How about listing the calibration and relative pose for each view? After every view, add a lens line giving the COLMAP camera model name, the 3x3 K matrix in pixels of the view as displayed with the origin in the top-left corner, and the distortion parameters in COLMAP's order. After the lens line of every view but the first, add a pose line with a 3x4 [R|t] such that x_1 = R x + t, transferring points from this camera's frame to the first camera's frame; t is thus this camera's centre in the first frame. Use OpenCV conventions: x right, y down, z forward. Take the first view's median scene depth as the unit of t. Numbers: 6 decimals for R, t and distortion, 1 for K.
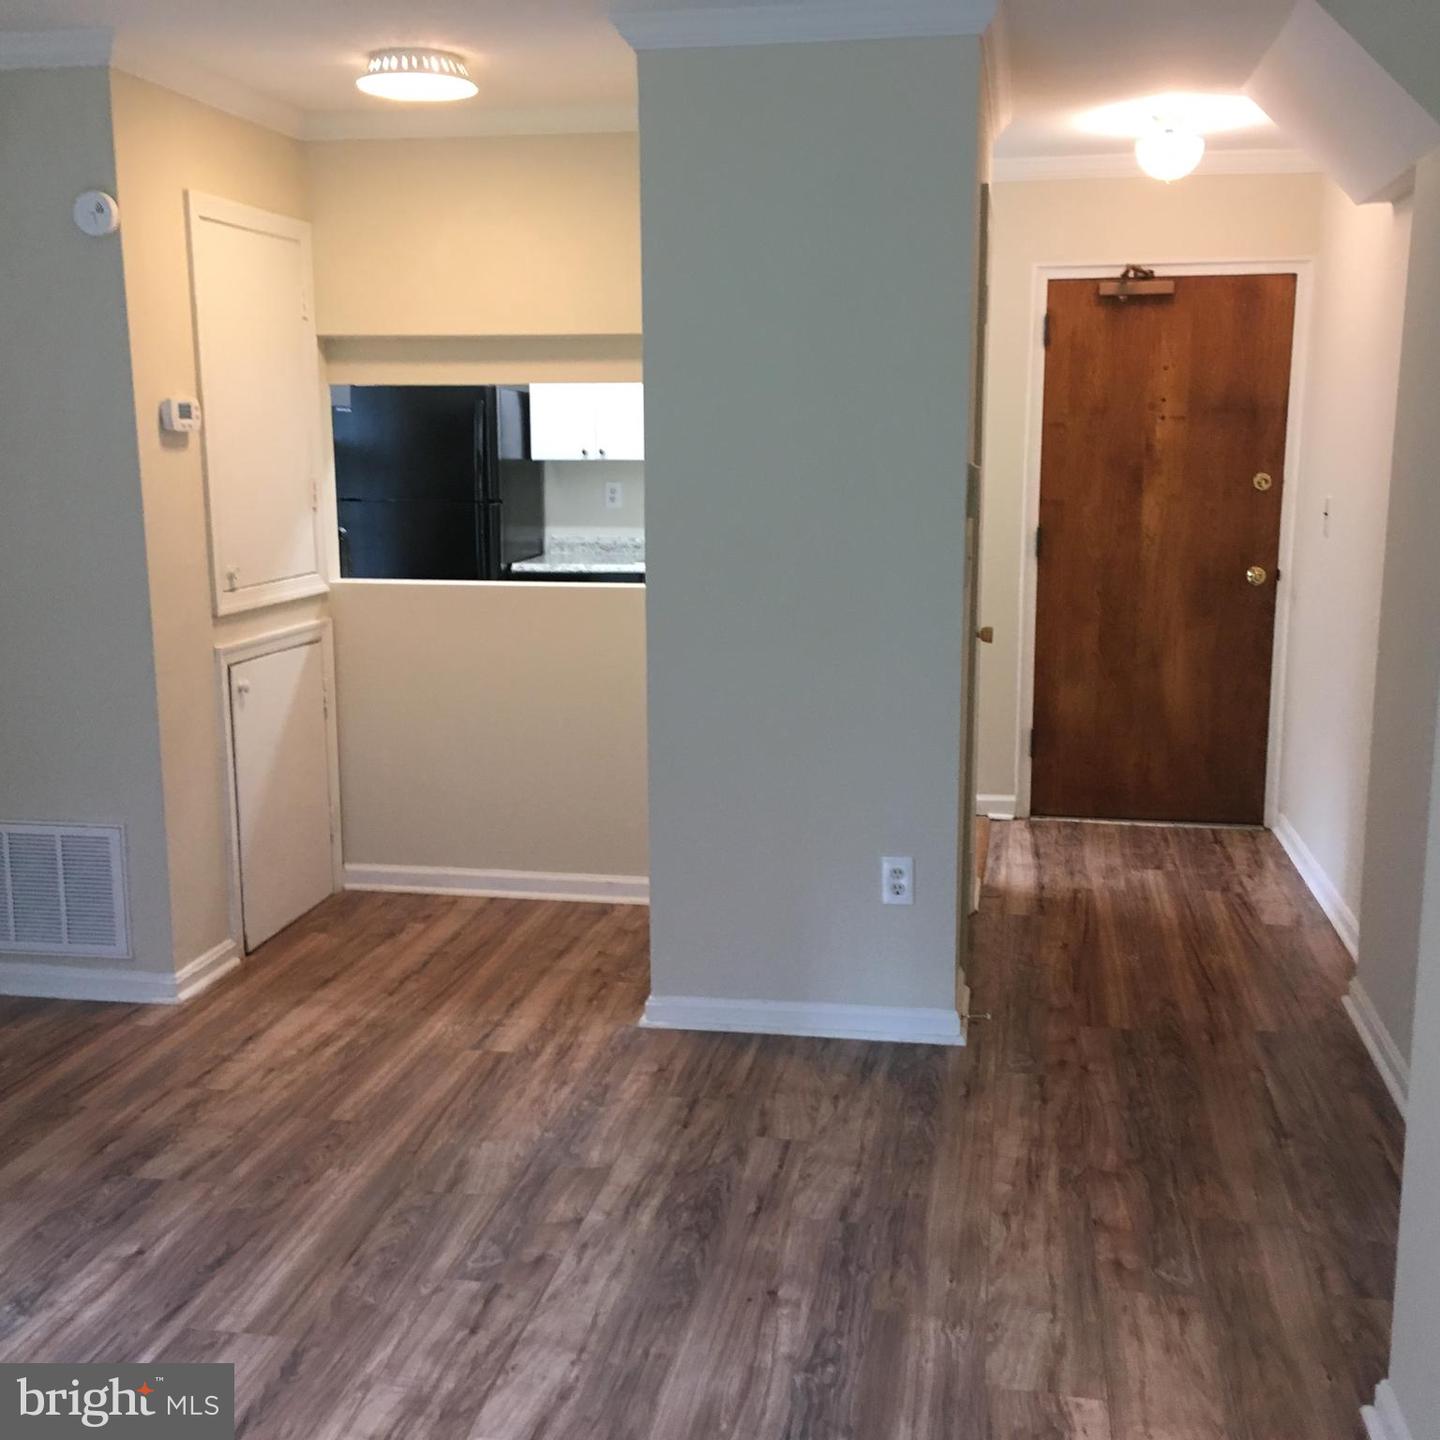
lens RADIAL K [[1642.1, 0, 721.1], [0, 1642.1, 720.2], [0, 0, 1]] dist [0.141488, 0.000000]
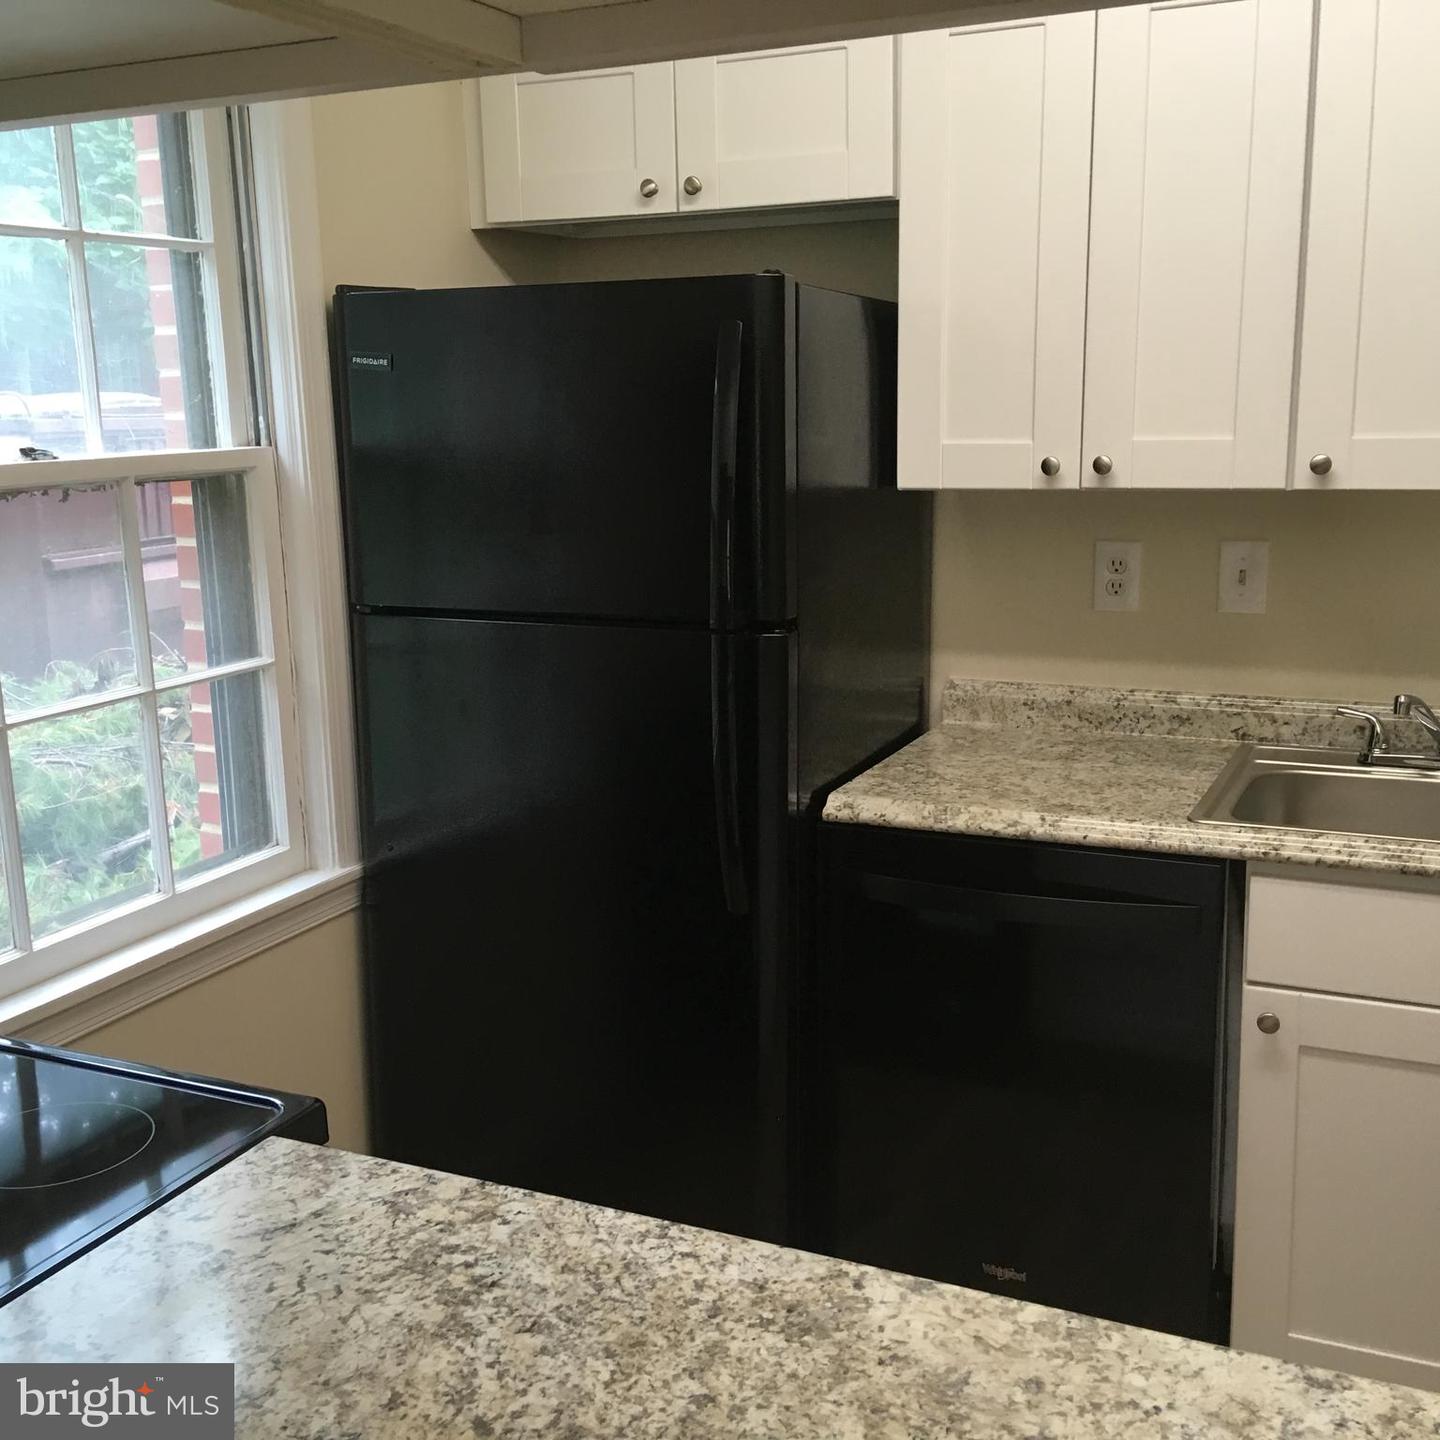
lens RADIAL K [[1642.1, 0, 718.8], [0, 1642.1, 722.1], [0, 0, 1]] dist [0.141488, 0.000000]
pose [[0.968653, 0.027539, -0.246887, -0.060289], [-0.024500, 0.999582, 0.015374, -0.108903], [0.247207, -0.008843, 0.968922, 0.623596]]
